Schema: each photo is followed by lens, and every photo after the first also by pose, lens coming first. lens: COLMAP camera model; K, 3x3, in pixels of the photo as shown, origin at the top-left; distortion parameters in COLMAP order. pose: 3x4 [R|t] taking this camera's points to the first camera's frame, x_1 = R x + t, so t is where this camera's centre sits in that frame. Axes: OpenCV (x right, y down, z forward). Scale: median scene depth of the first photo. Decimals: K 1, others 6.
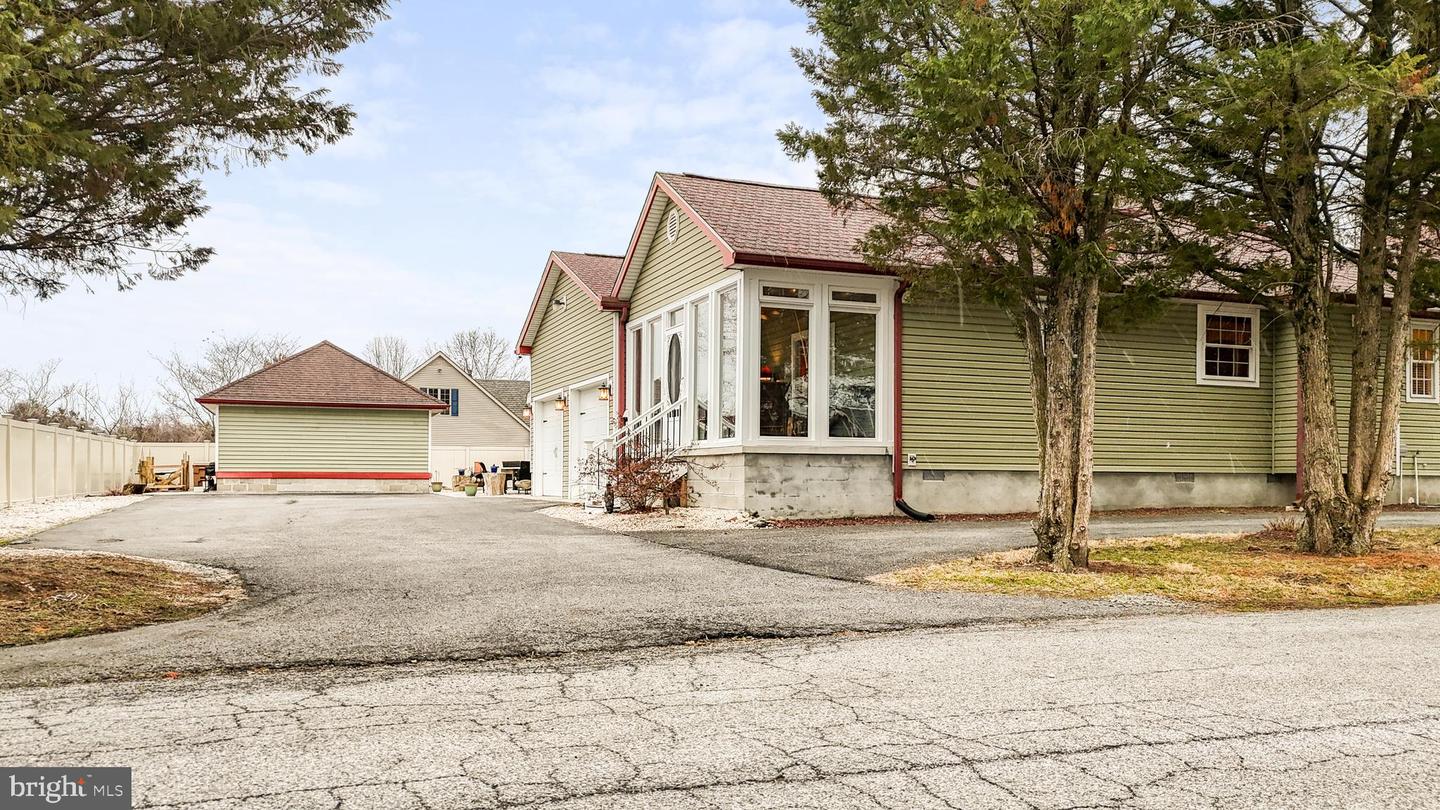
lens RADIAL K [[1065.6, 0, 723.1], [0, 1065.6, 404.4], [0, 0, 1]] dist [0.088560, -0.093061]
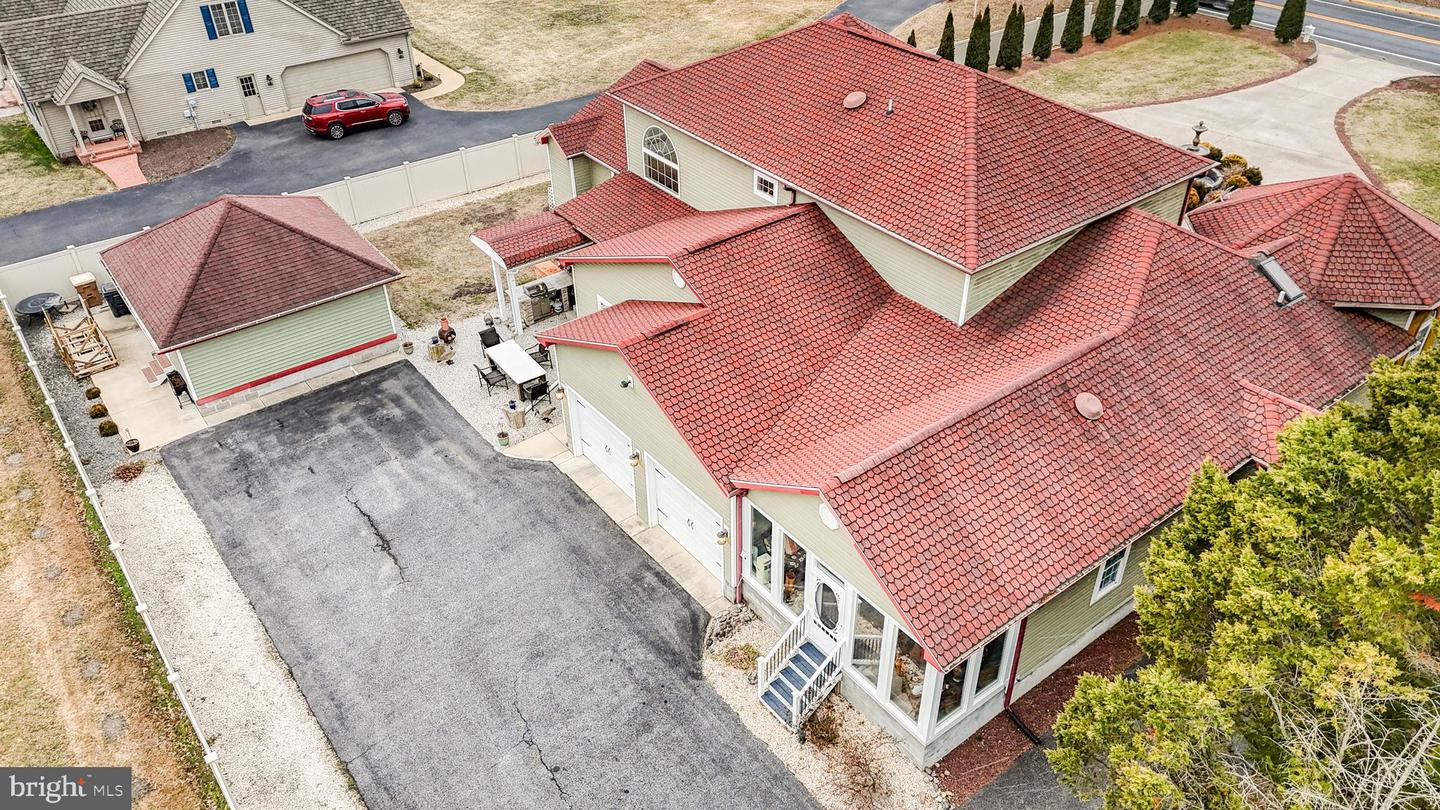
lens RADIAL K [[1049.8, 0, 720.0], [0, 1049.8, 405.0], [0, 0, 1]] dist [0.089194, -0.085124]
pose [[0.963541, -0.162859, 0.212287, -0.437213], [-0.007767, 0.776056, 0.630616, -1.111407], [-0.267448, -0.609273, 0.746497, 0.293215]]
